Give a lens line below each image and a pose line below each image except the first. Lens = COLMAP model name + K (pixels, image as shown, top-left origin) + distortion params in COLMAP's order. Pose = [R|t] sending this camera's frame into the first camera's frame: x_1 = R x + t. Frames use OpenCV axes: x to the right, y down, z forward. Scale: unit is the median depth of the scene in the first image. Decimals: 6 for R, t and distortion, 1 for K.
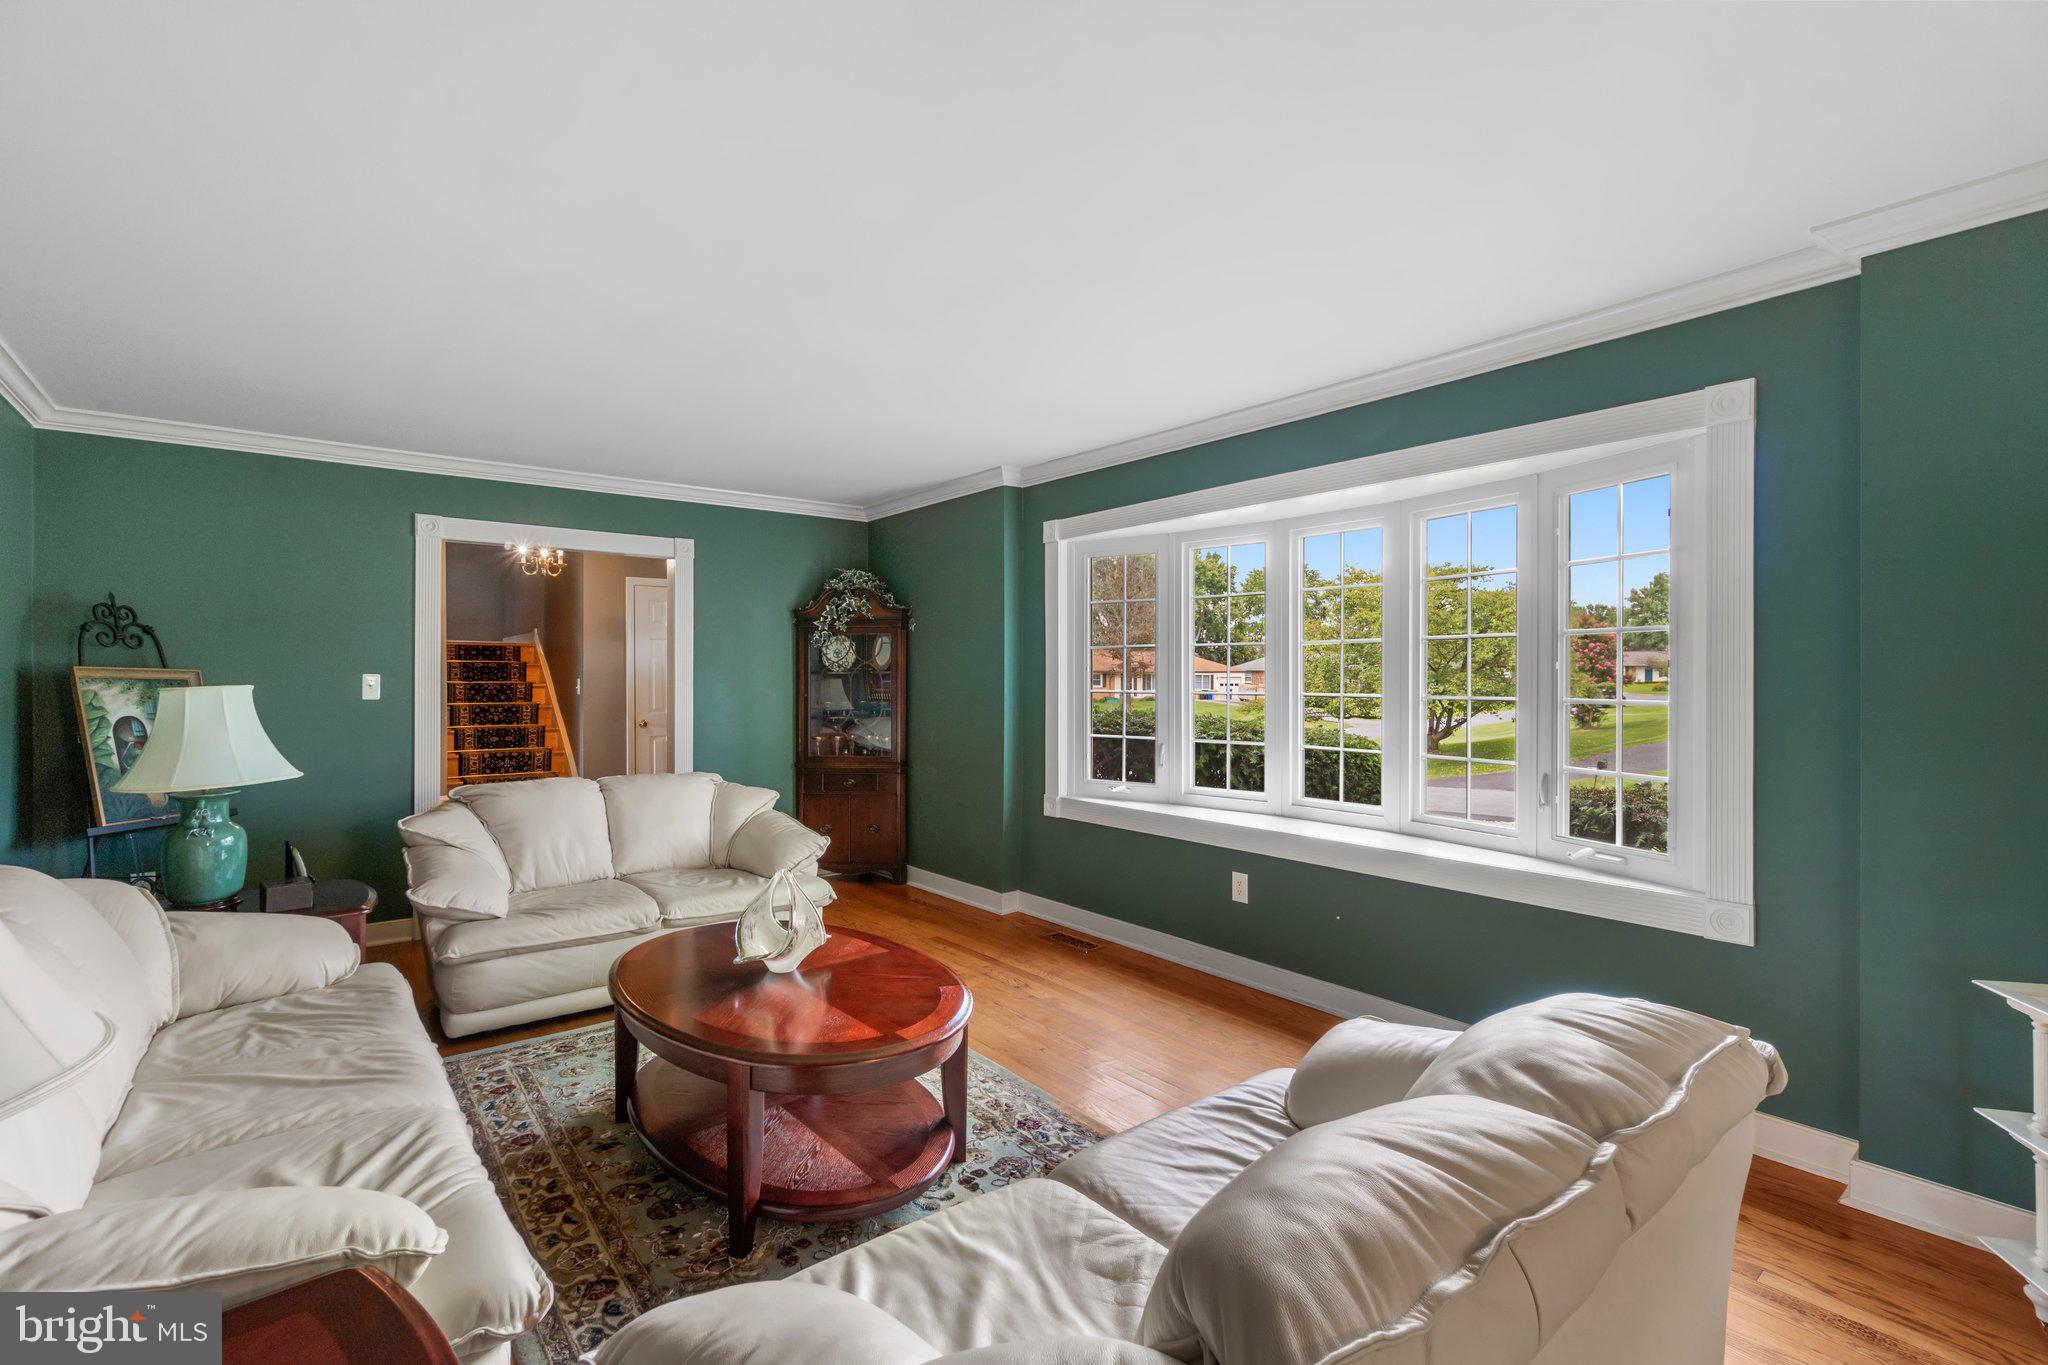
lens RADIAL K [[916.9, 0, 1004.9], [0, 916.9, 678.6], [0, 0, 1]] dist [0.004082, -0.001051]
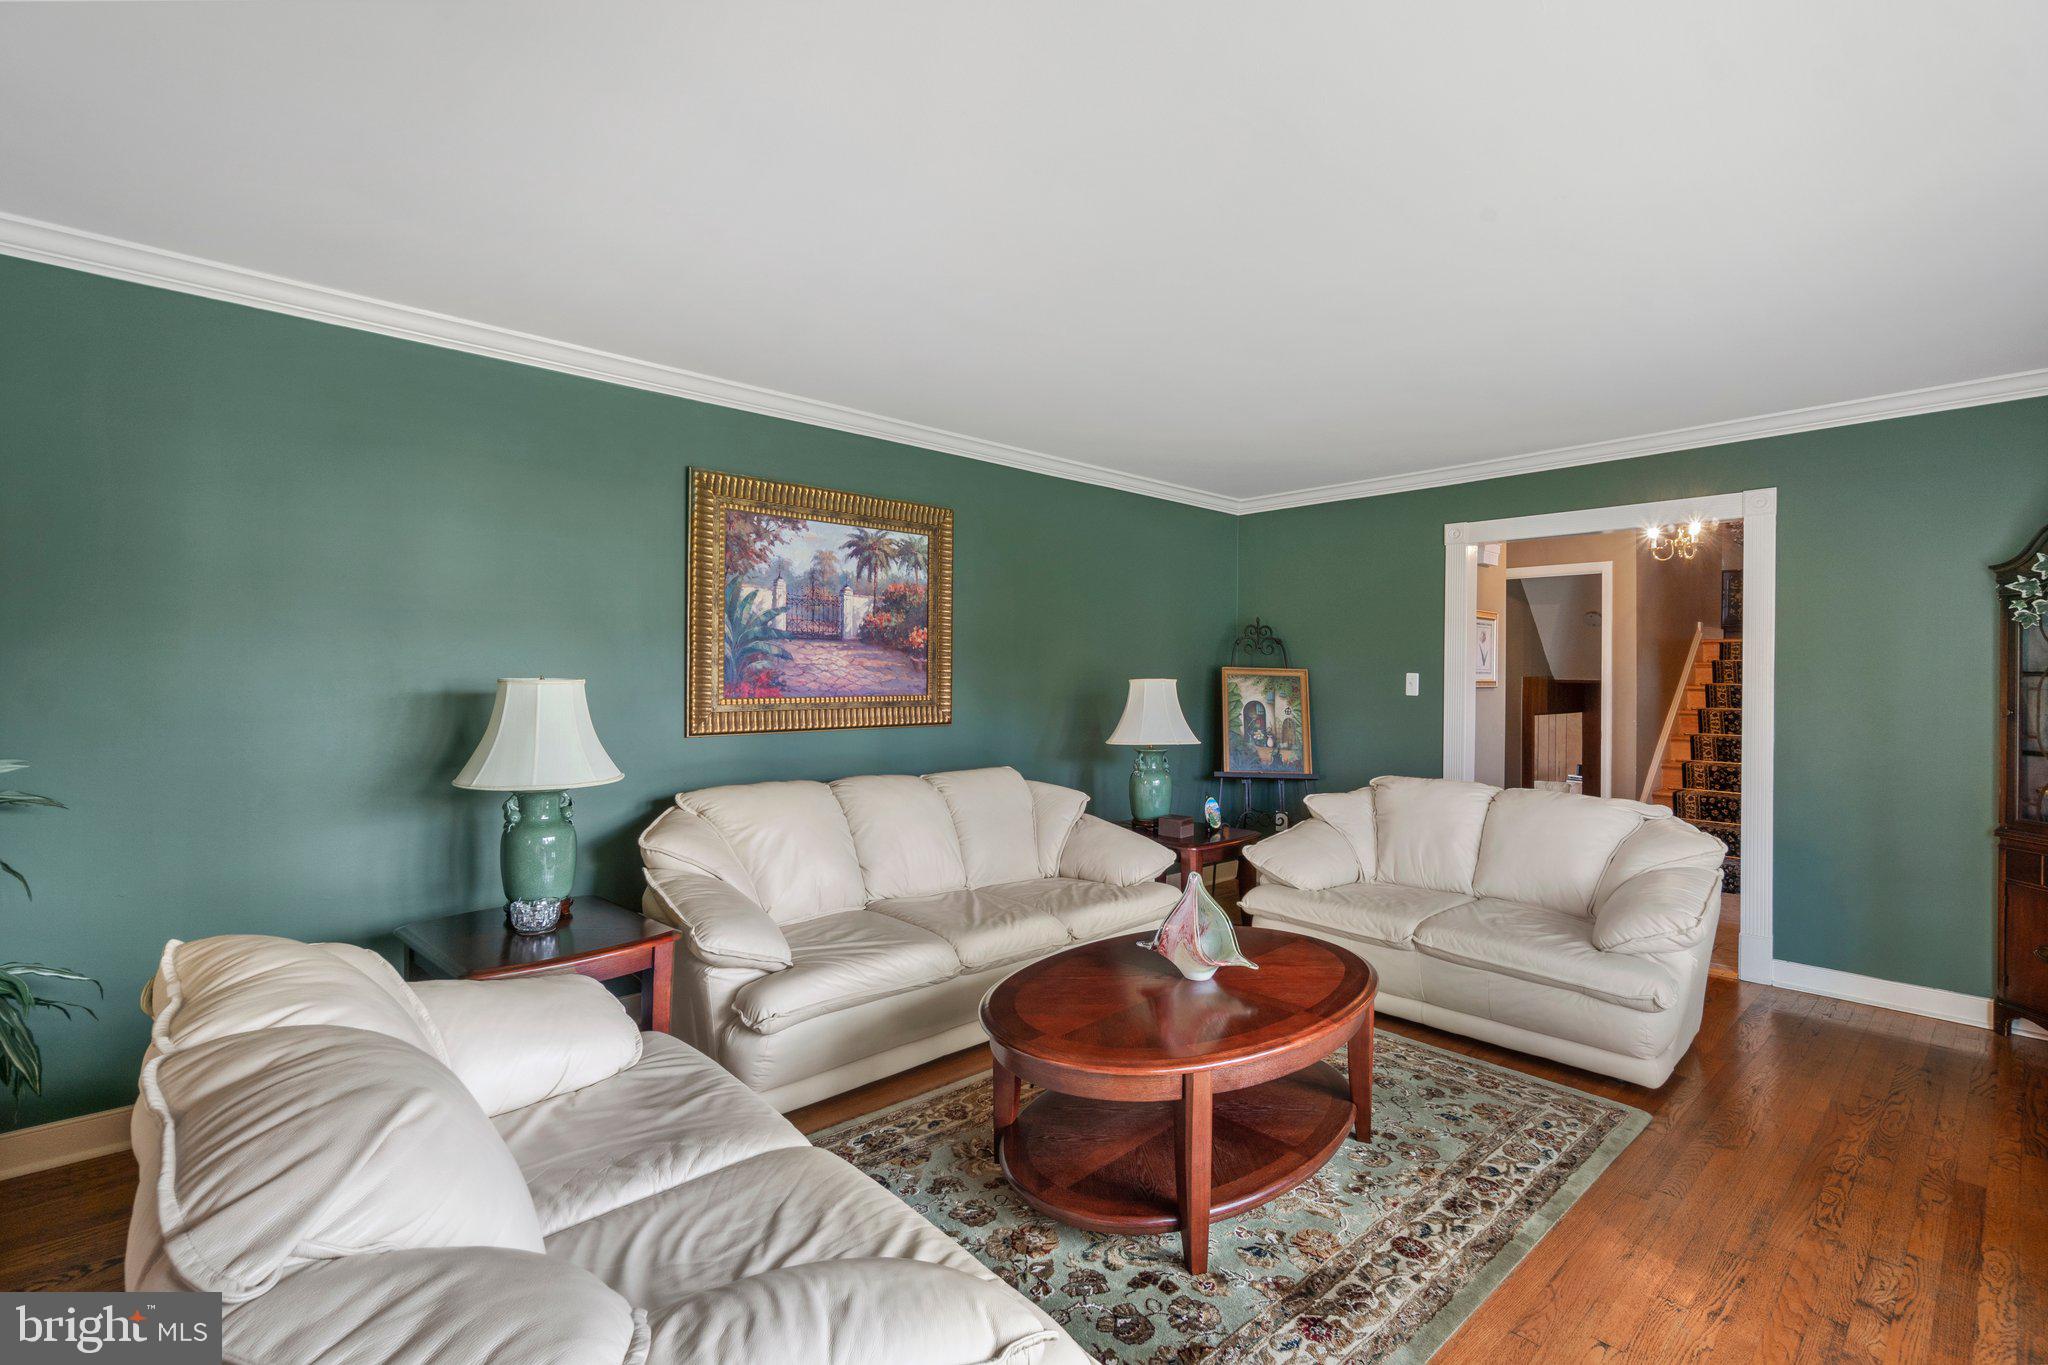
lens RADIAL K [[916.9, 0, 1006.3], [0, 916.9, 677.8], [0, 0, 1]] dist [0.004082, -0.001051]
pose [[0.060421, 0.006550, -0.998151, 0.411421], [-0.011308, 0.999919, 0.005878, -0.000328], [0.998109, 0.010932, 0.060490, 0.430986]]
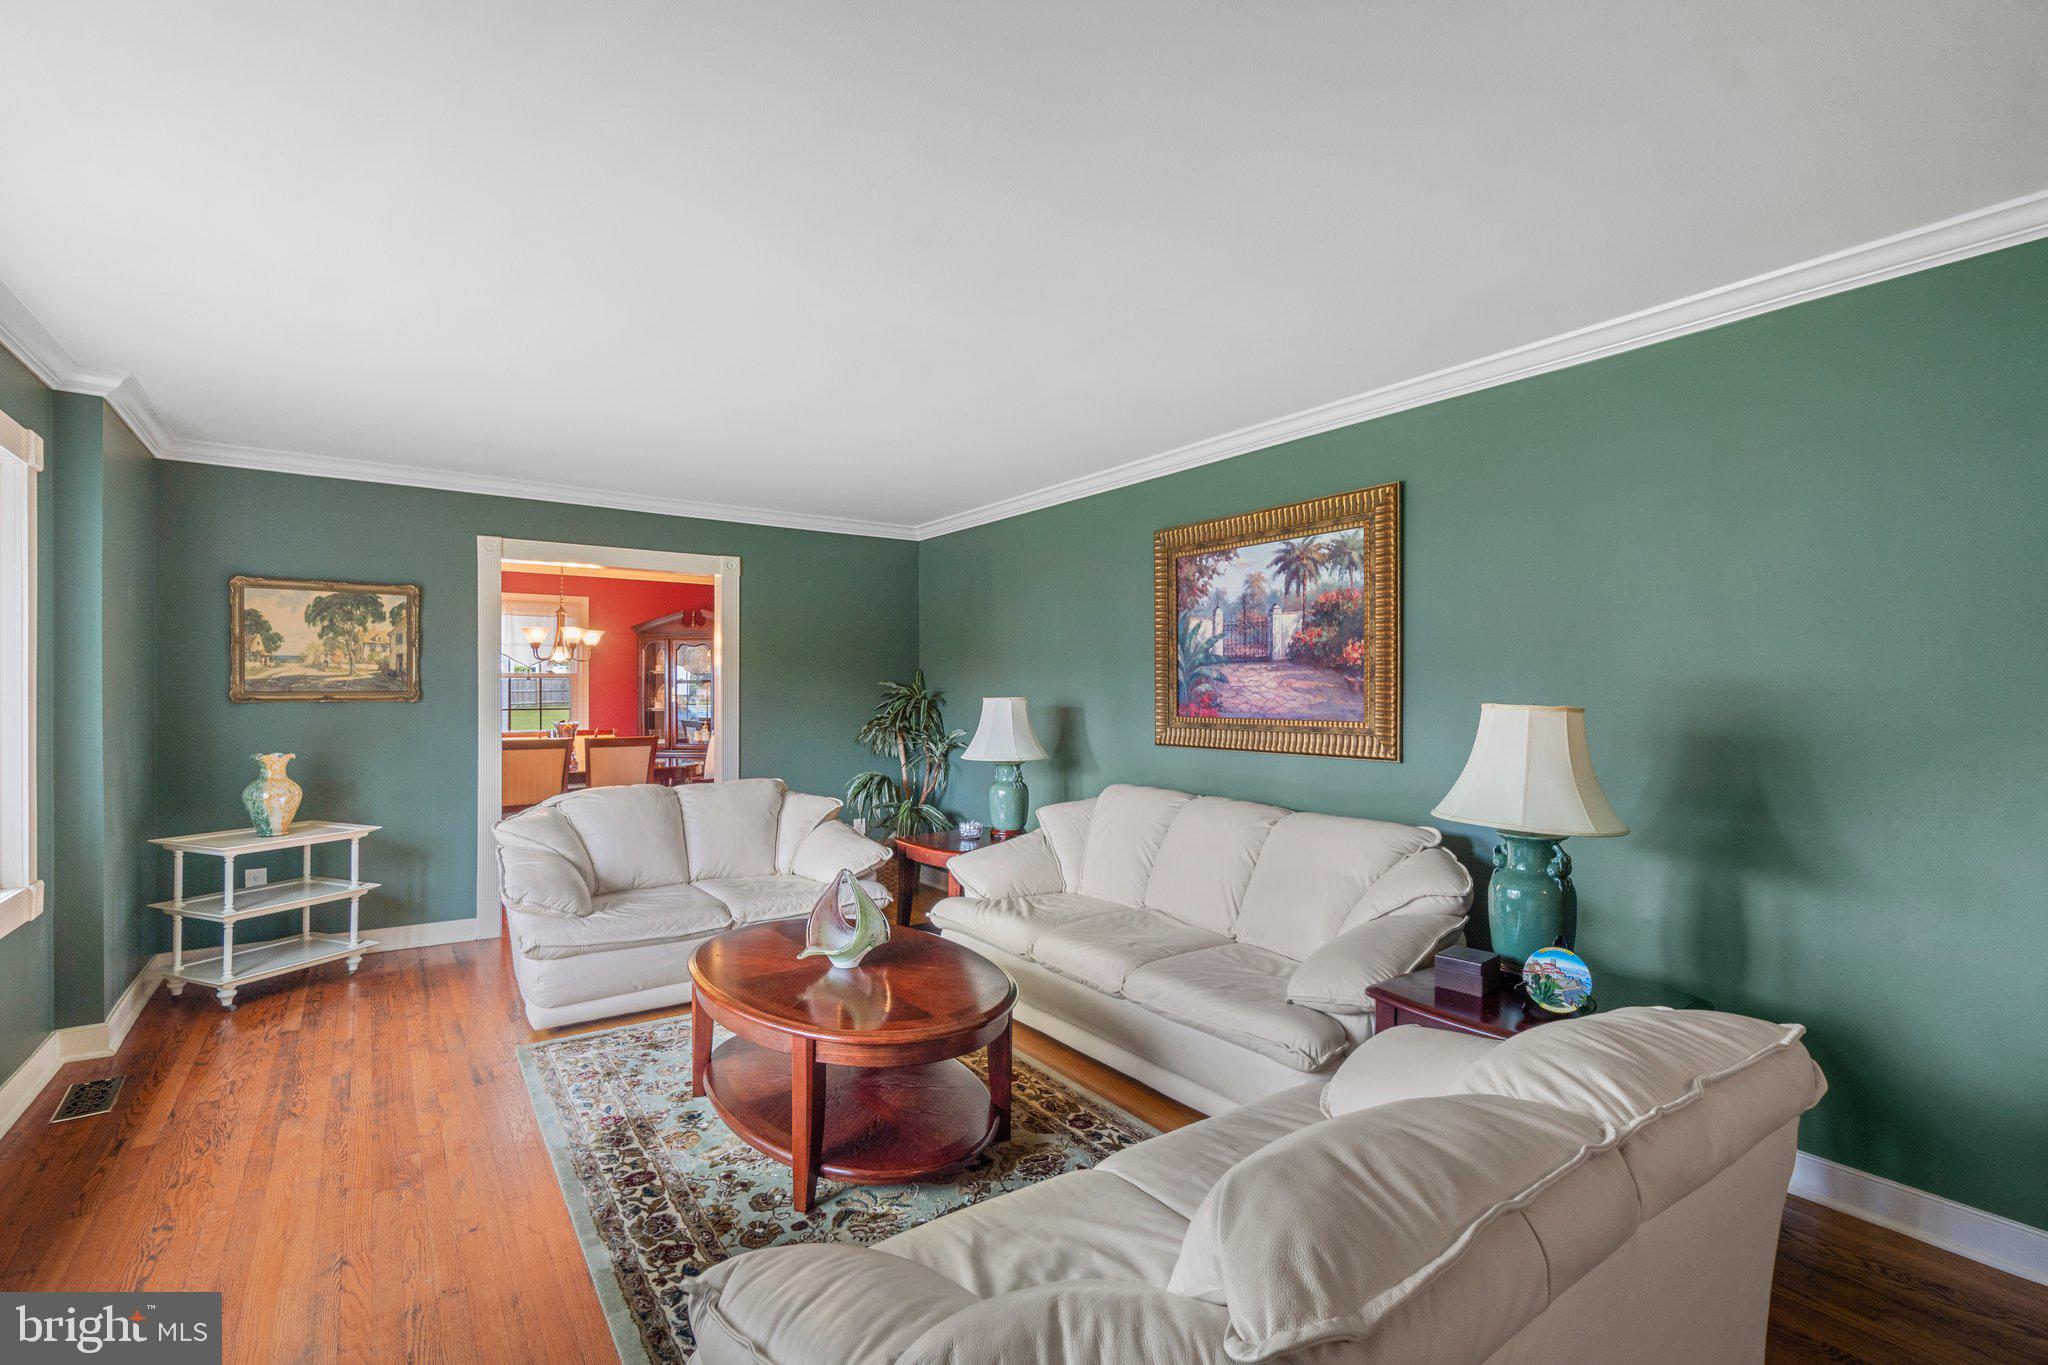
lens RADIAL K [[916.9, 0, 1014.5], [0, 916.9, 691.2], [0, 0, 1]] dist [0.004082, -0.001051]
pose [[-0.997872, -0.004363, 0.065054, -0.299702], [-0.004195, 0.999988, 0.002716, -0.002817], [-0.065065, 0.002438, -0.997878, 1.201034]]
